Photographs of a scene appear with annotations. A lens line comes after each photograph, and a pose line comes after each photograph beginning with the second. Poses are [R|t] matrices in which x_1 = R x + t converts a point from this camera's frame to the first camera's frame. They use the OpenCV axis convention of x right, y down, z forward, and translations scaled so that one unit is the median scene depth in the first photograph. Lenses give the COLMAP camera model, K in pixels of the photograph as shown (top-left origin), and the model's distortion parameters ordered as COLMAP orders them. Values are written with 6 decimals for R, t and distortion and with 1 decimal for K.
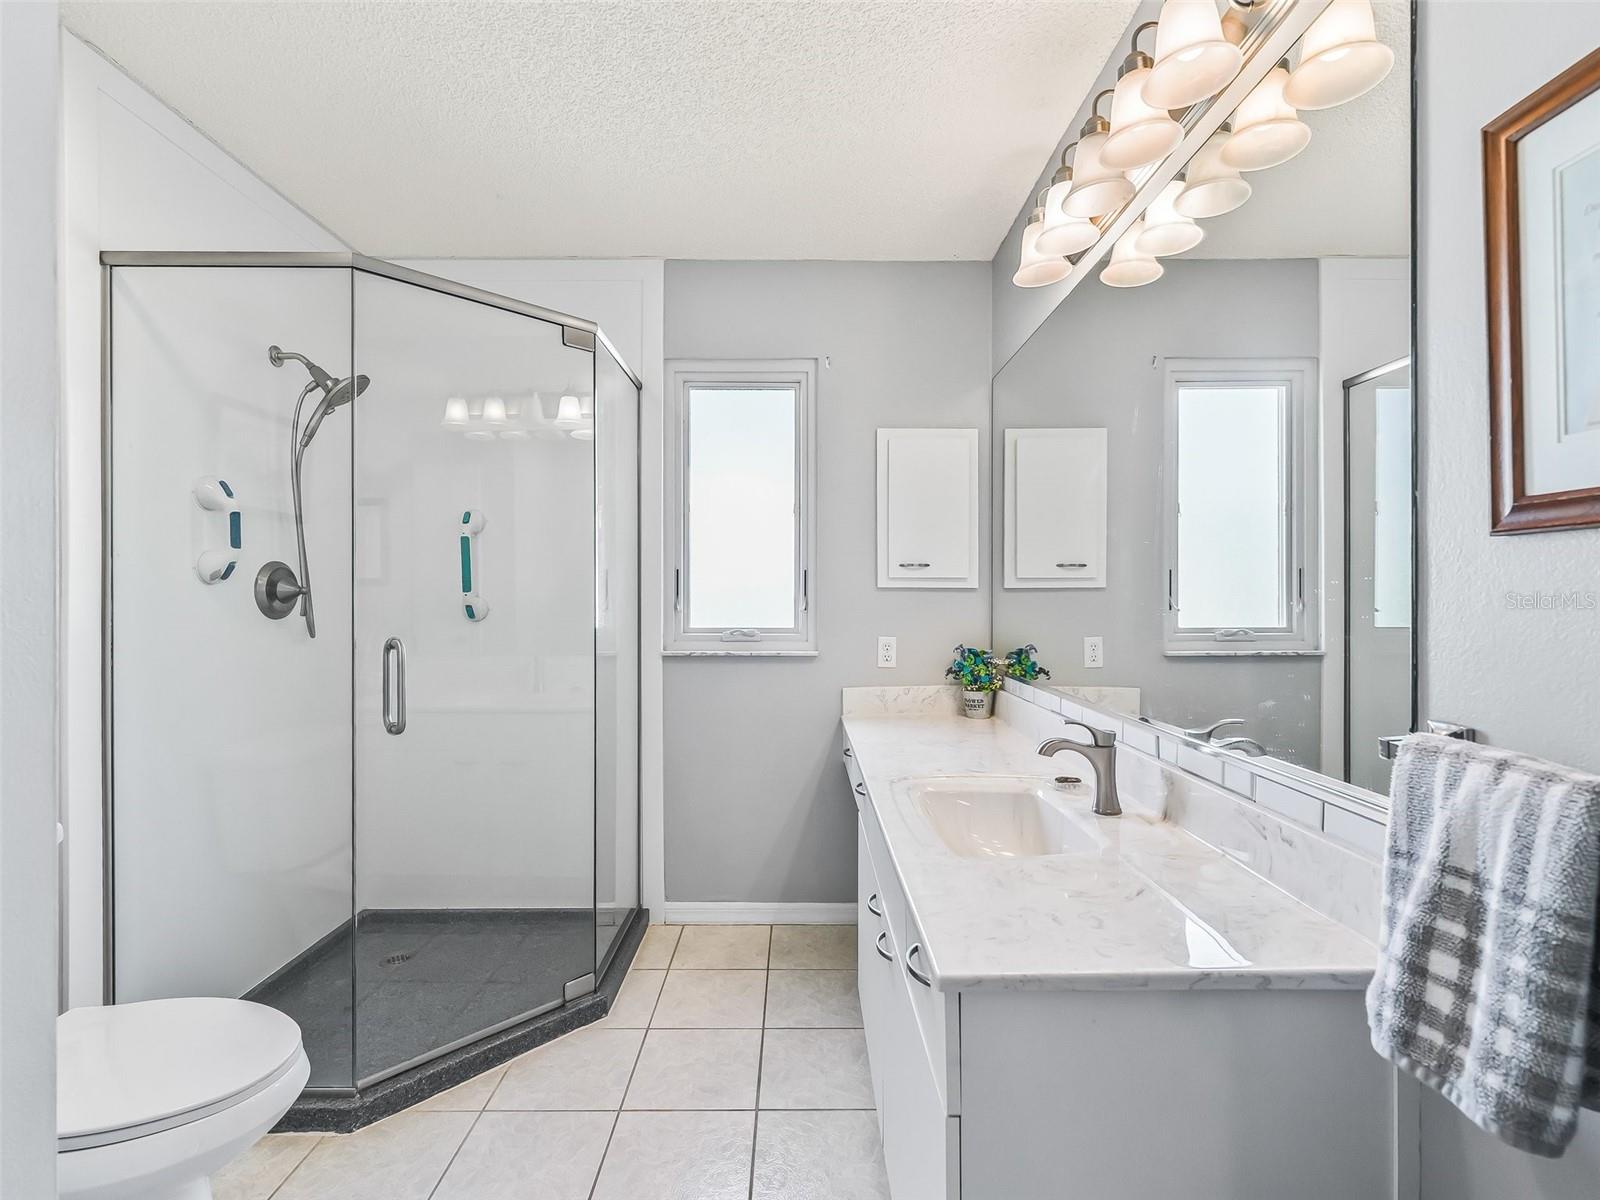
lens RADIAL K [[737.7, 0, 799.4], [0, 737.7, 595.8], [0, 0, 1]] dist [0.002805, -0.003888]
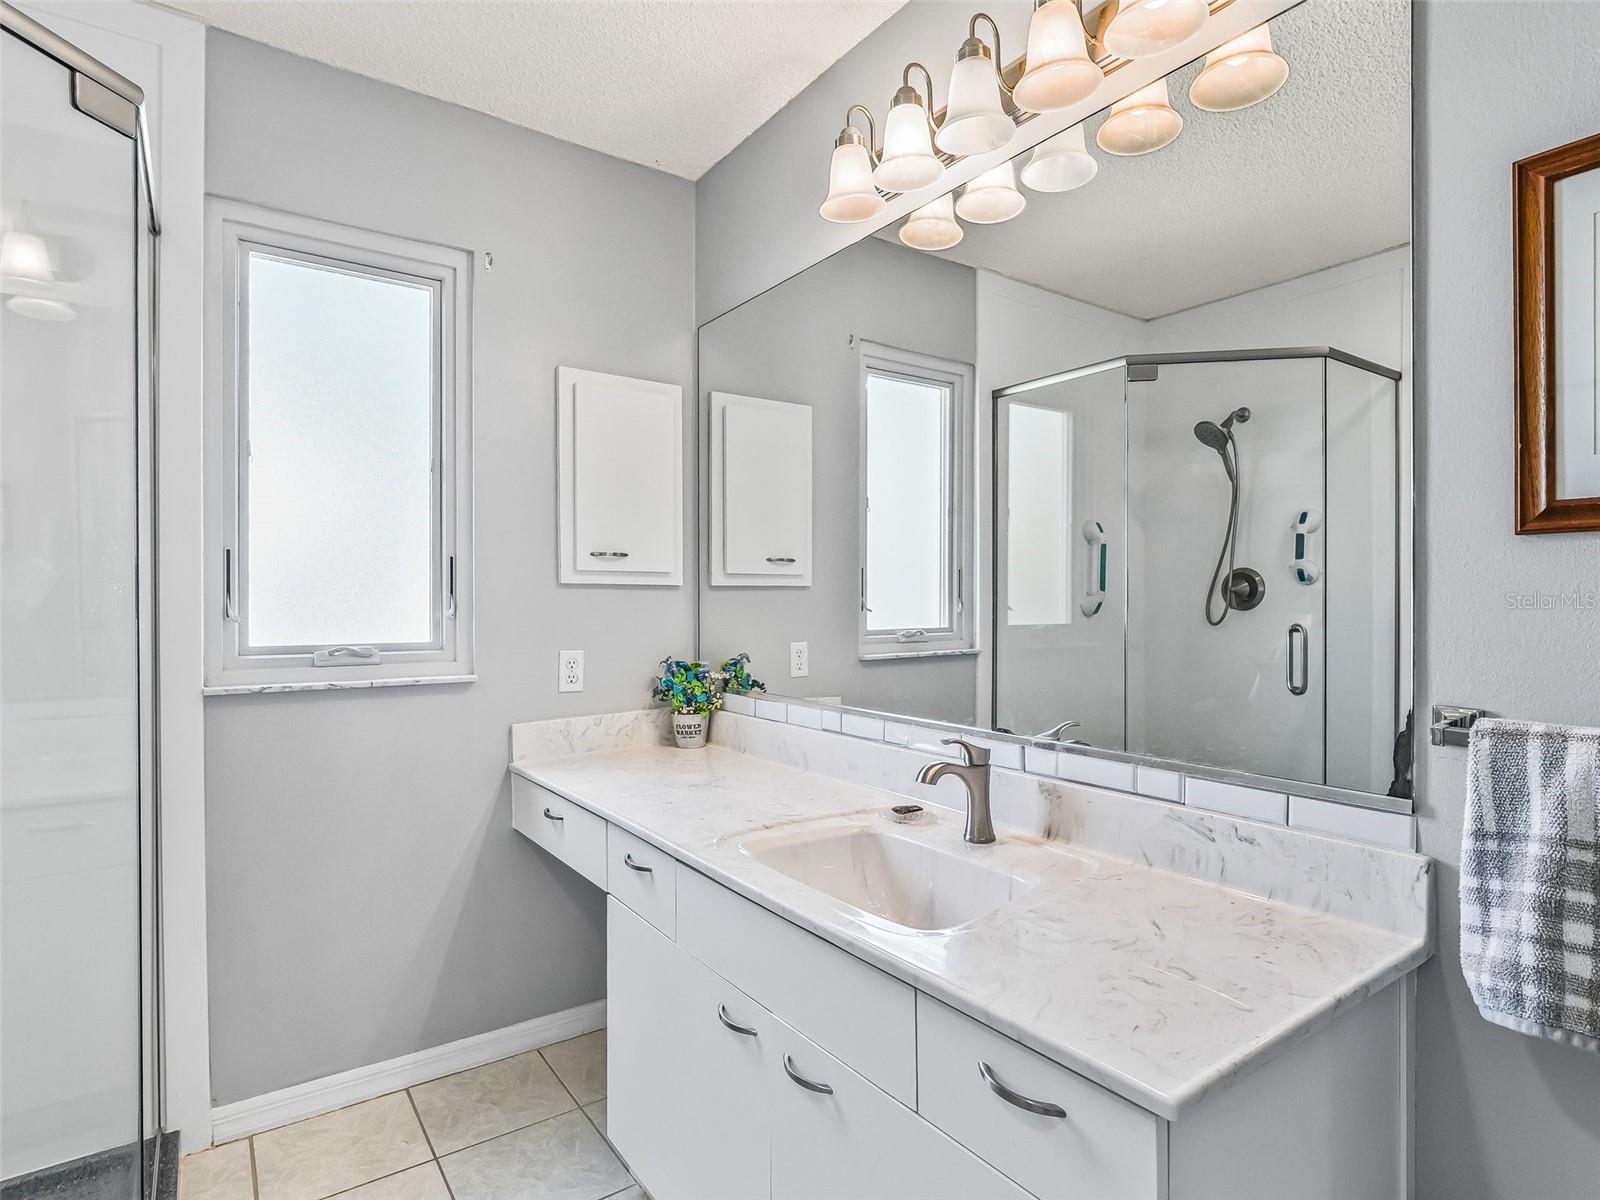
lens RADIAL K [[857.8, 0, 806.5], [0, 857.8, 603.4], [0, 0, 1]] dist [-0.011023, 0.002759]
pose [[0.813351, -0.003365, 0.581763, -0.191530], [0.000363, 0.999986, 0.005277, 0.004250], [-0.581773, -0.004080, 0.813341, 0.166264]]
